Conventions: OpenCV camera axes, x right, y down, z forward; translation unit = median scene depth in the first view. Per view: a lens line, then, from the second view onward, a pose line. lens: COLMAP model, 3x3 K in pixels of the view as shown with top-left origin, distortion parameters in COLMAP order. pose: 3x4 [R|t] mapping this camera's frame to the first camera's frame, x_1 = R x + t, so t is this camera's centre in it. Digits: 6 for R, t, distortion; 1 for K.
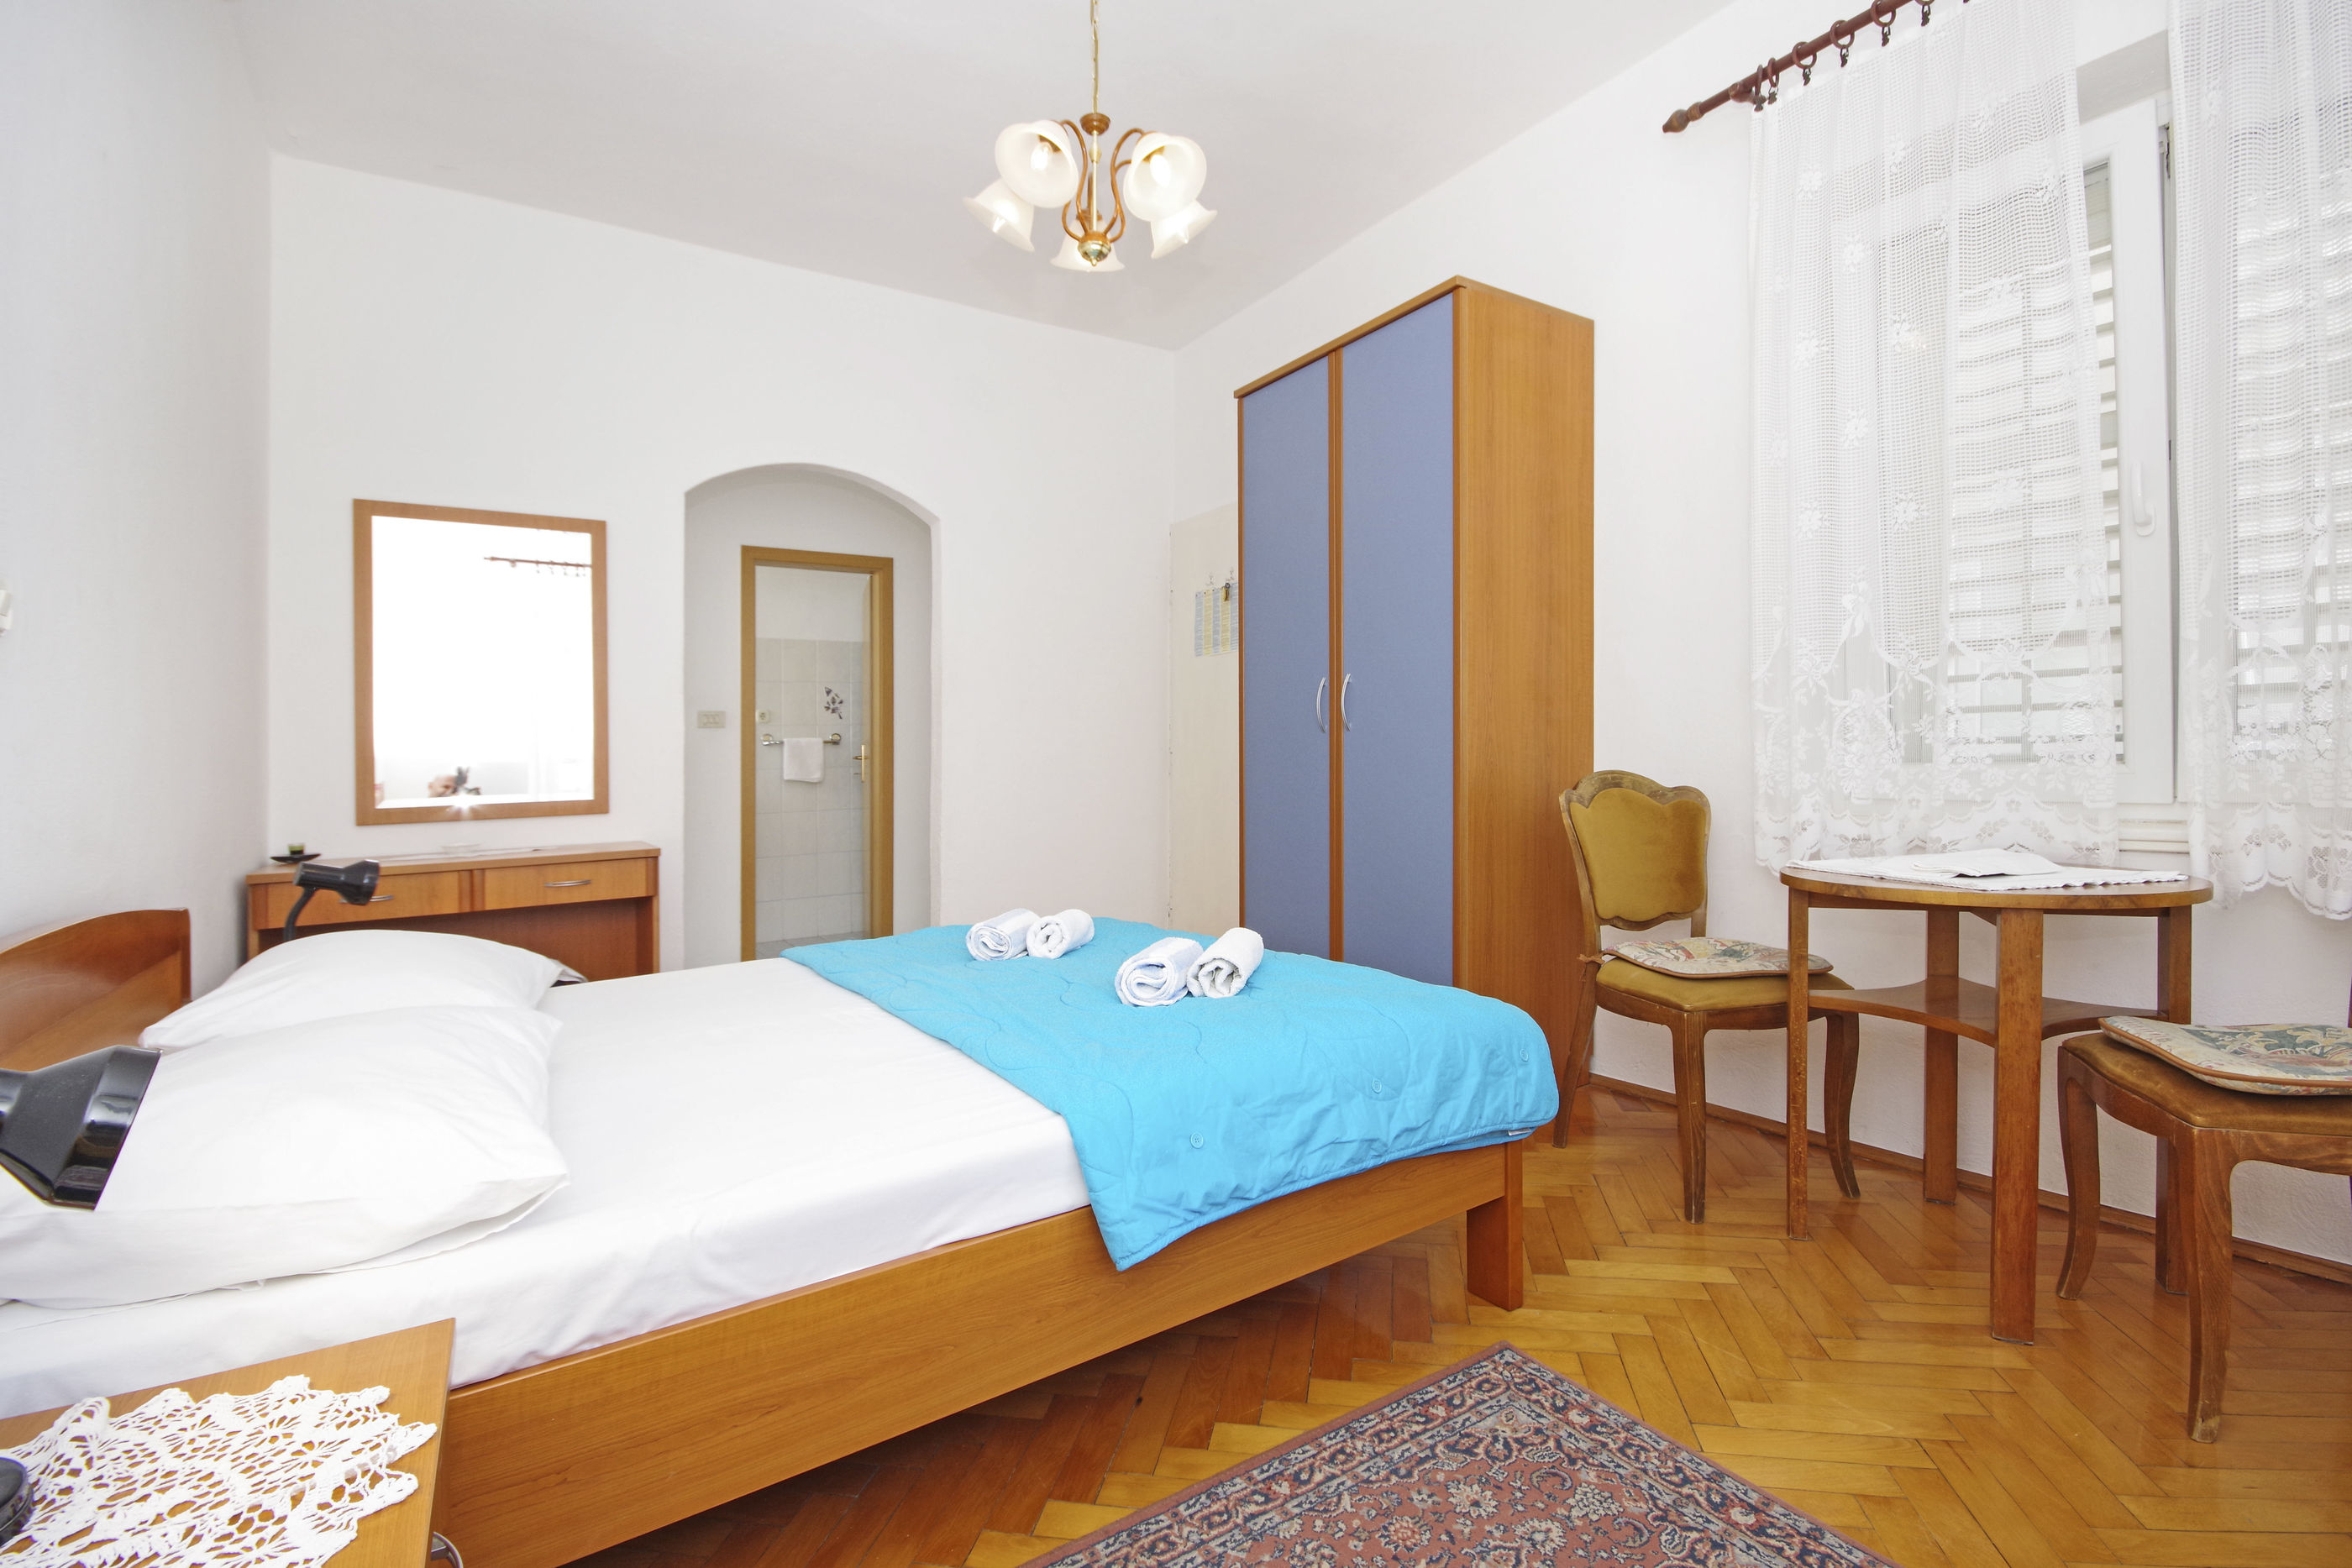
lens RADIAL K [[1105.6, 0, 1176.0], [0, 1105.6, 784.0], [0, 0, 1]] dist [0.035956, -0.034284]
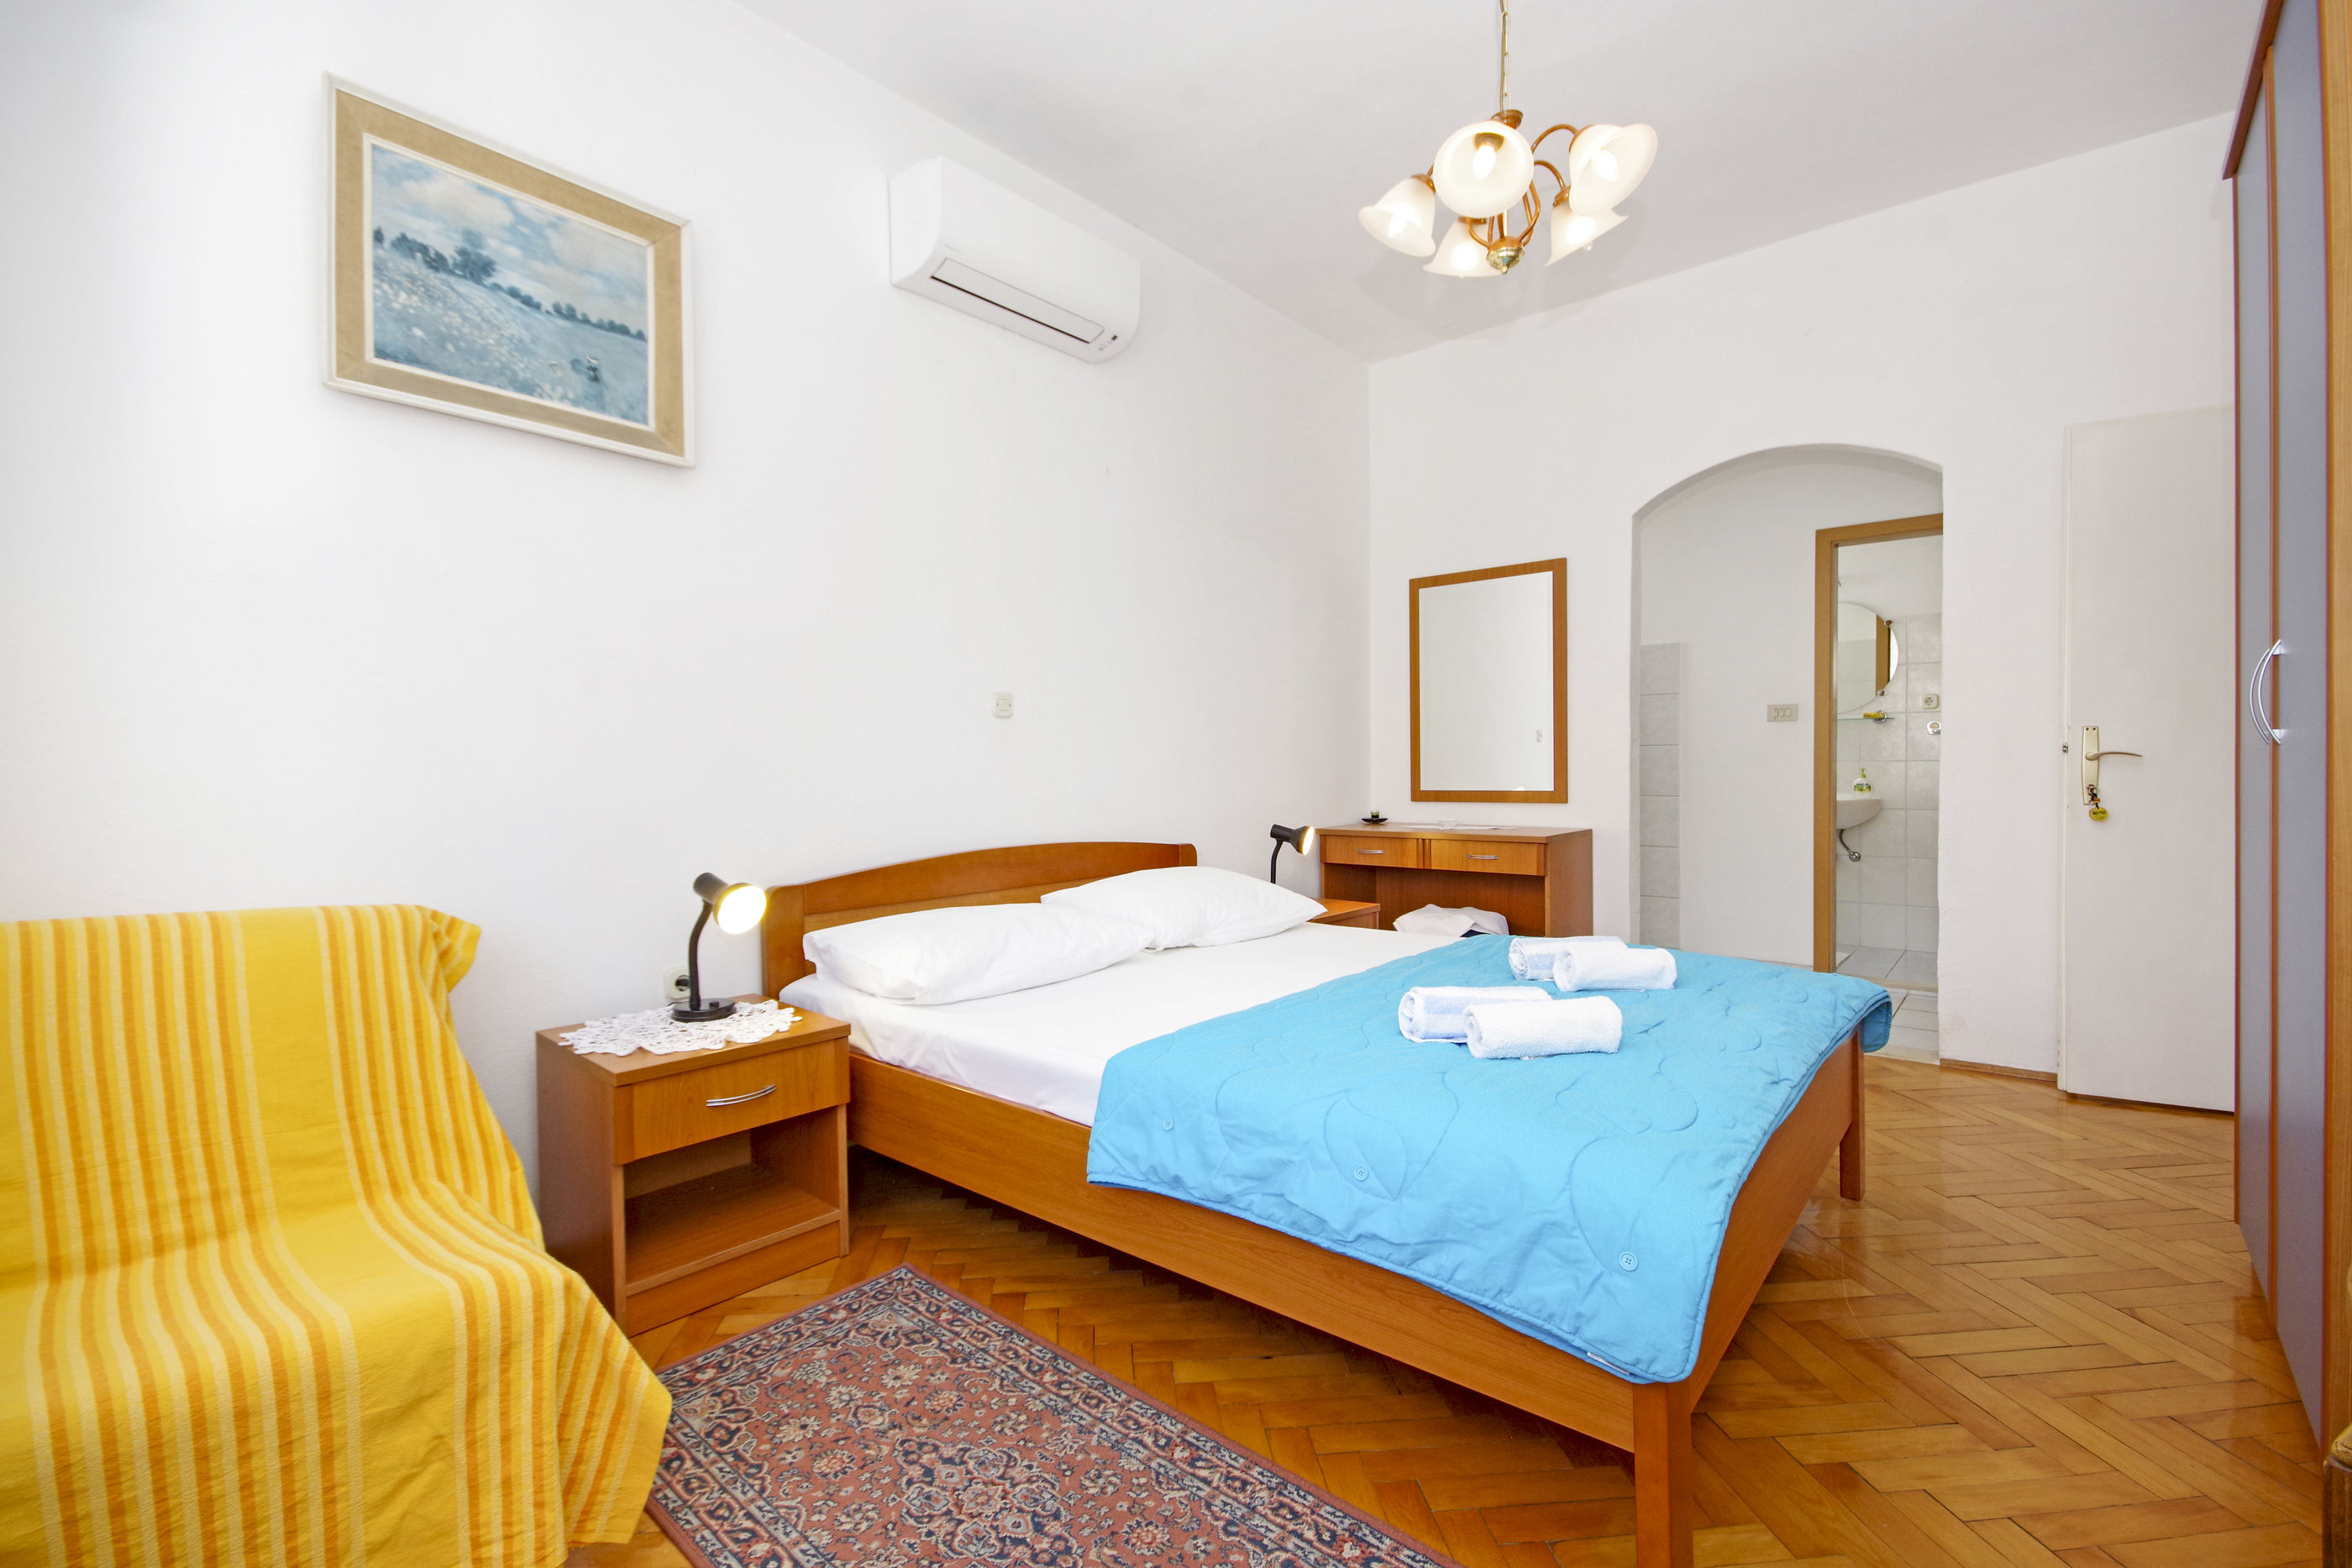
lens RADIAL K [[1022.3, 0, 1157.4], [0, 1022.3, 783.1], [0, 0, 1]] dist [0.033227, -0.025245]
pose [[0.257488, 0.048438, -0.965067, 0.728512], [-0.014175, 0.998825, 0.046350, -0.065659], [0.966177, 0.001745, 0.257872, 0.482081]]
